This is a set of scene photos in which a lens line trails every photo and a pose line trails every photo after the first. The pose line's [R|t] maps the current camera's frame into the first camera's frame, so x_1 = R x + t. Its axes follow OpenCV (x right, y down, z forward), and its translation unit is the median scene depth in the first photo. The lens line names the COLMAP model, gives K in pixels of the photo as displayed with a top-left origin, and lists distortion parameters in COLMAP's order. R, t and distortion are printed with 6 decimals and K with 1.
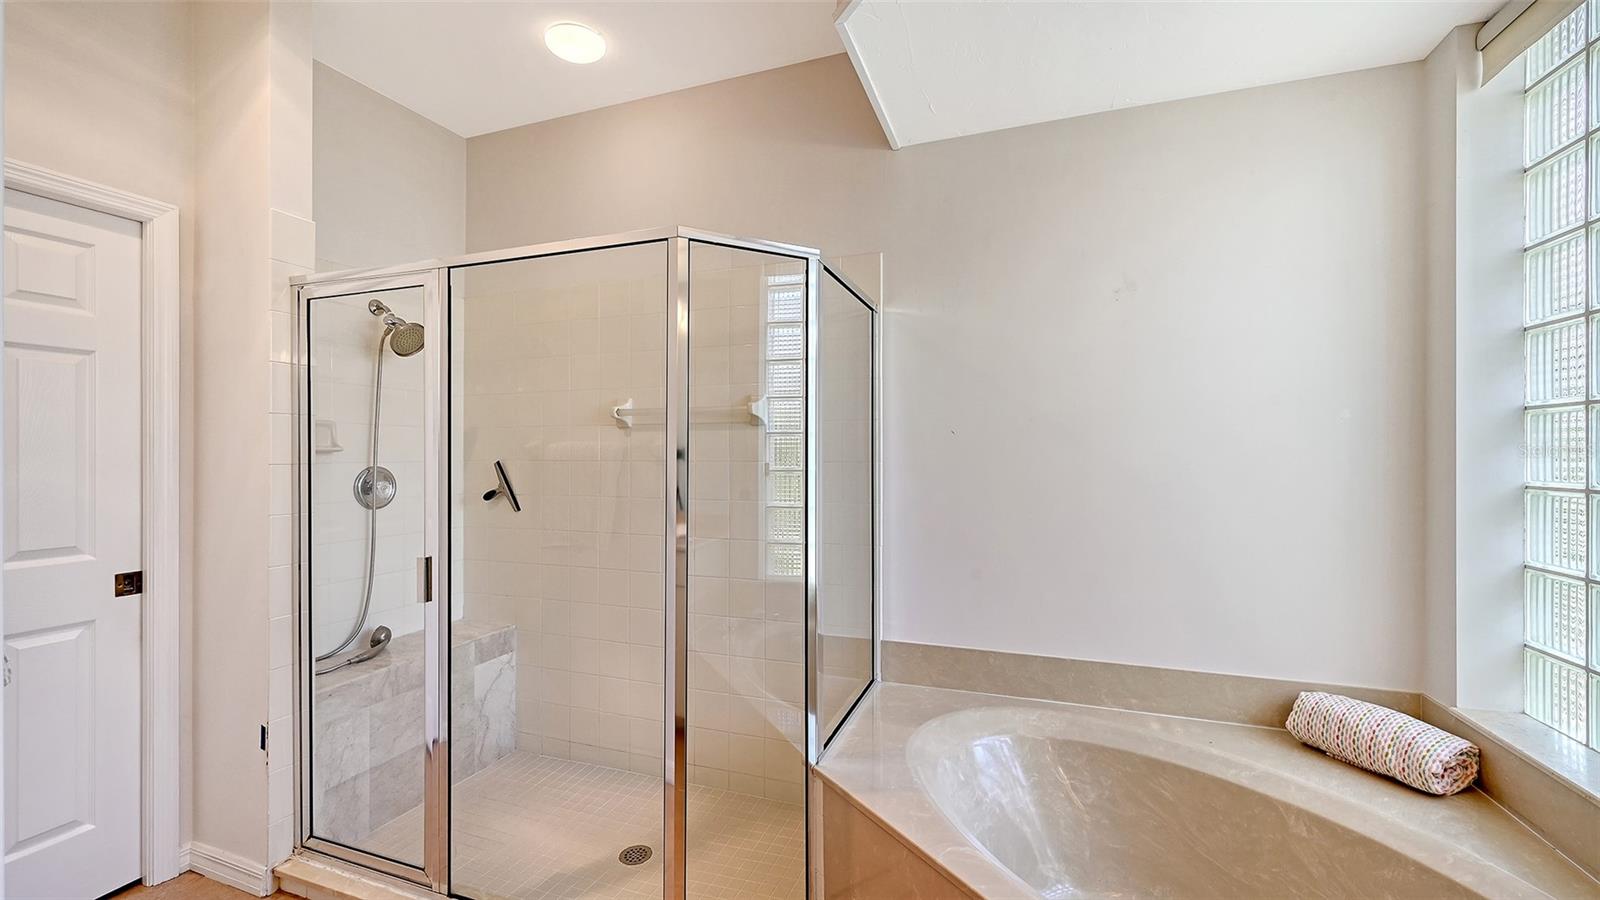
lens RADIAL K [[636.8, 0, 804.3], [0, 636.8, 455.2], [0, 0, 1]] dist [-0.001083, -0.000067]
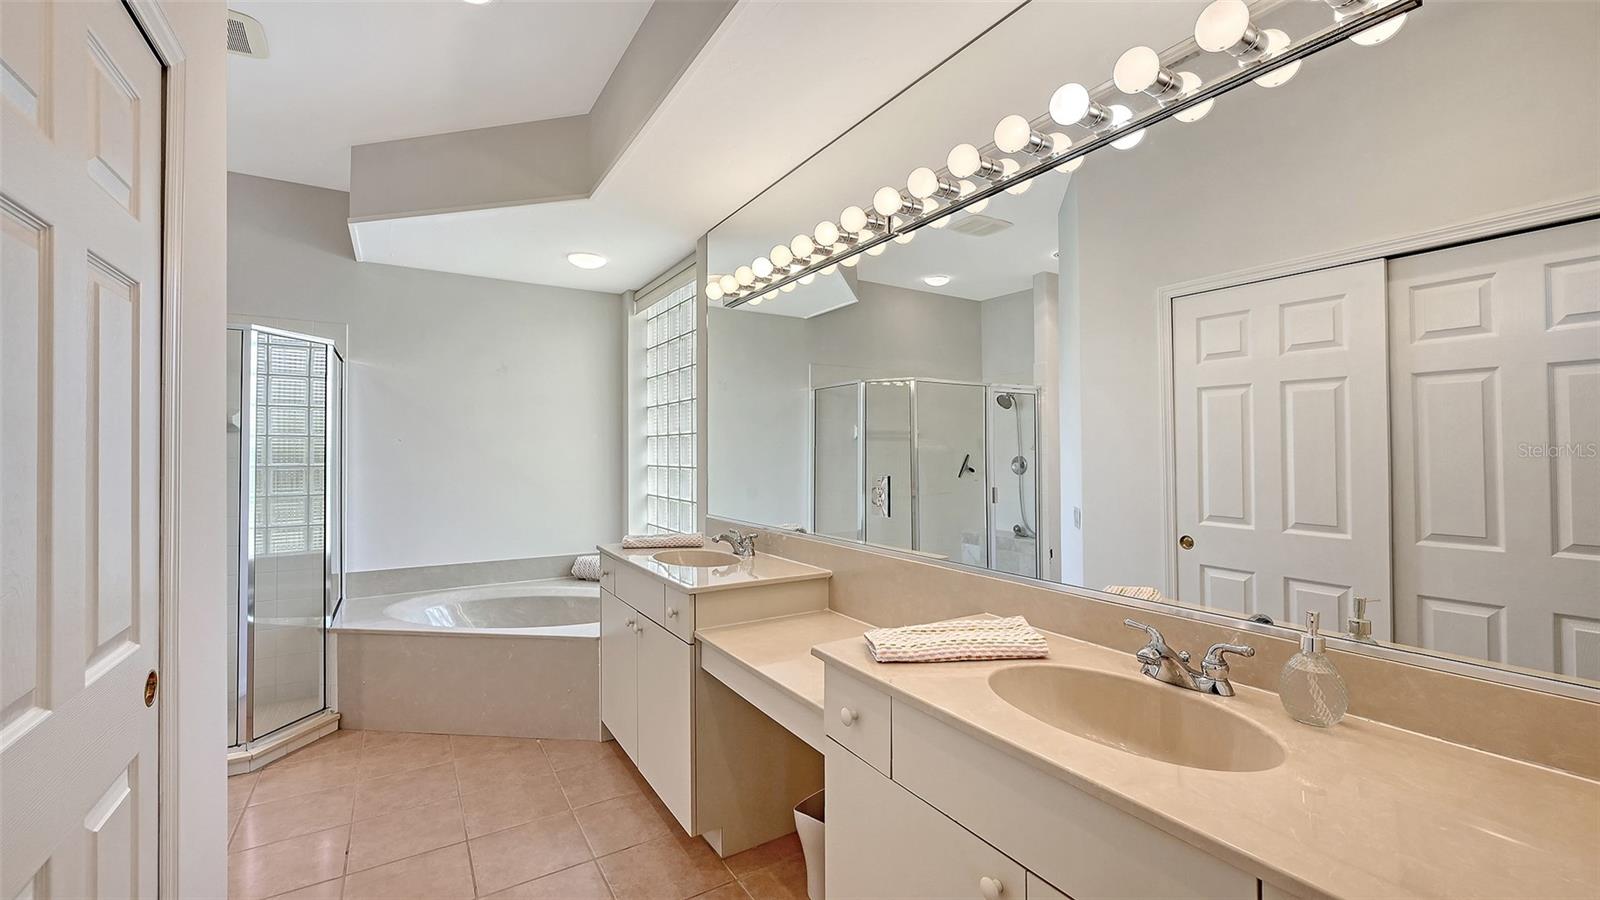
lens RADIAL K [[636.8, 0, 806.5], [0, 636.8, 450.8], [0, 0, 1]] dist [-0.001083, -0.000067]
pose [[0.609869, 0.001839, 0.792500, -0.553904], [-0.003067, 0.999995, 0.000040, -0.013485], [-0.792497, -0.002455, 0.609871, -1.090064]]
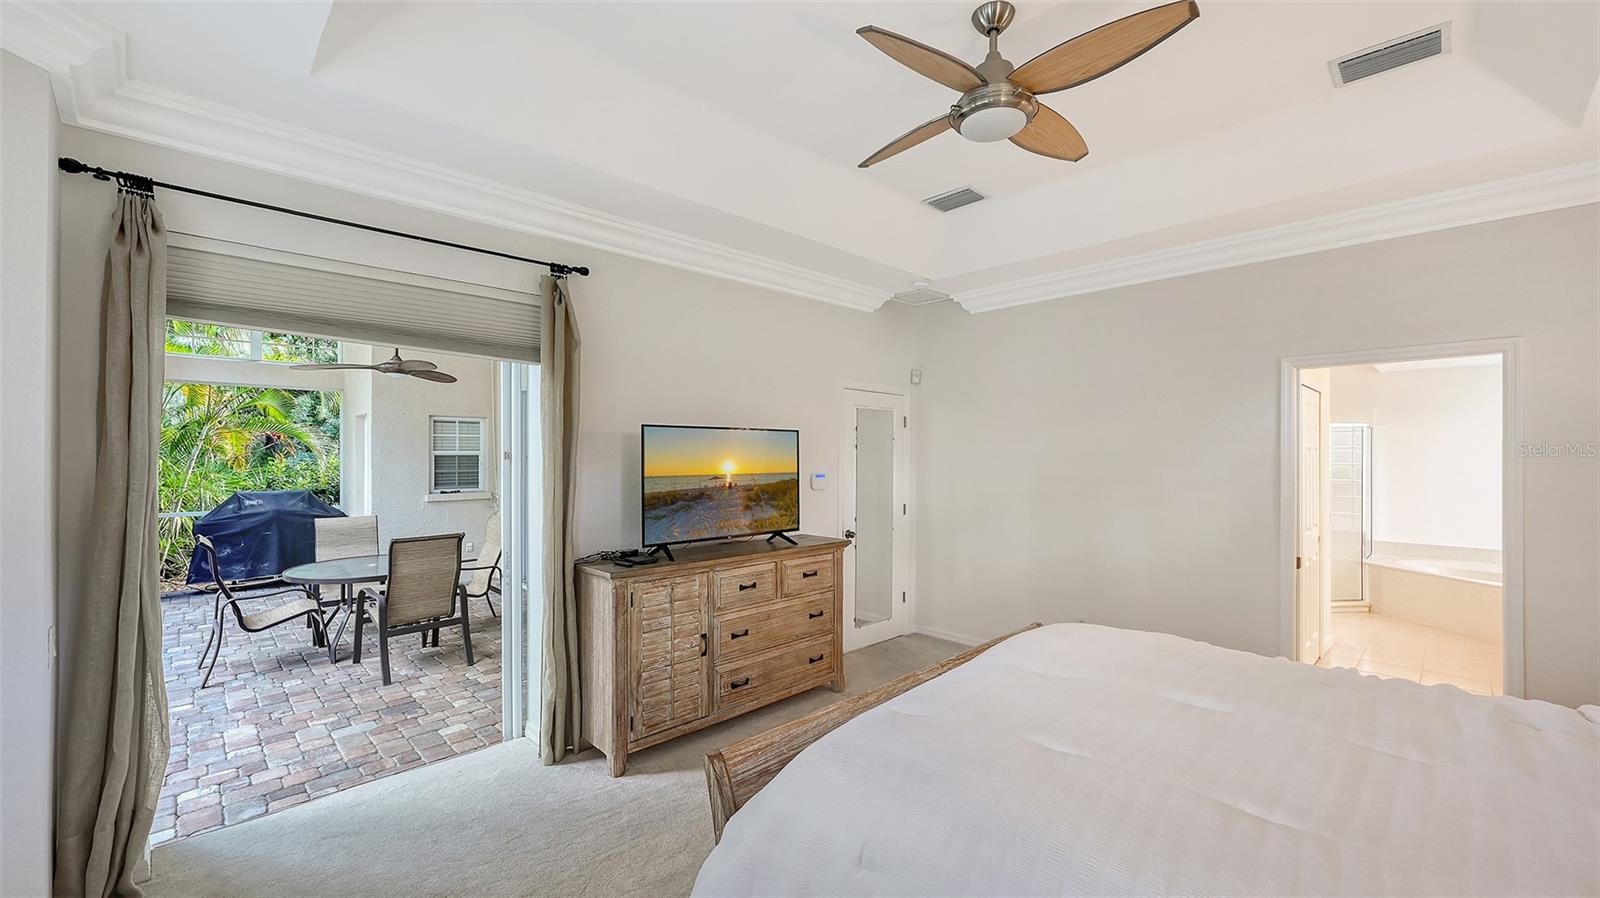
lens RADIAL K [[636.8, 0, 801.6], [0, 636.8, 458.2], [0, 0, 1]] dist [-0.001083, -0.000067]
pose [[0.896802, 0.002146, -0.442428, -1.208517], [-0.003379, 0.999992, -0.001998, -0.071614], [0.442420, 0.003286, 0.896802, -3.541402]]
